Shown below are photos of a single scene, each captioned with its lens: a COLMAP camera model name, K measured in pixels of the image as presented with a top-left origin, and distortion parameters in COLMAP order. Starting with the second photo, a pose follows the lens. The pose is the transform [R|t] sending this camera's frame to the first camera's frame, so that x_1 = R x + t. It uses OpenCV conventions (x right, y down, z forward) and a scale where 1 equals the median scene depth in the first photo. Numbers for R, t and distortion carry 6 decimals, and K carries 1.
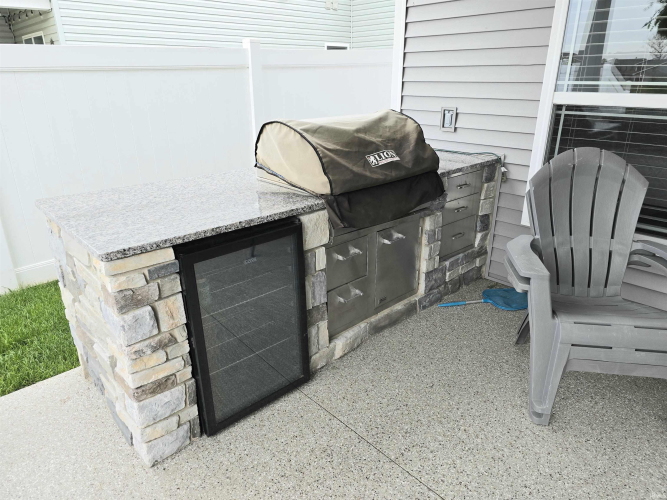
lens RADIAL K [[449.1, 0, 329.6], [0, 449.1, 232.1], [0, 0, 1]] dist [0.011353, -0.000980]
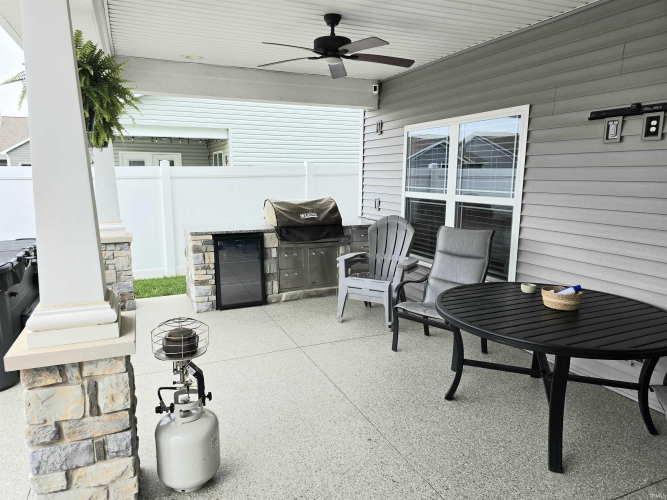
lens RADIAL K [[449.1, 0, 333.3], [0, 449.1, 252.5], [0, 0, 1]] dist [0.011353, -0.000980]
pose [[0.944428, 0.066940, -0.321831, 1.077544], [-0.119451, 0.982005, -0.146280, 0.376537], [0.306248, 0.176594, 0.935429, -1.206520]]
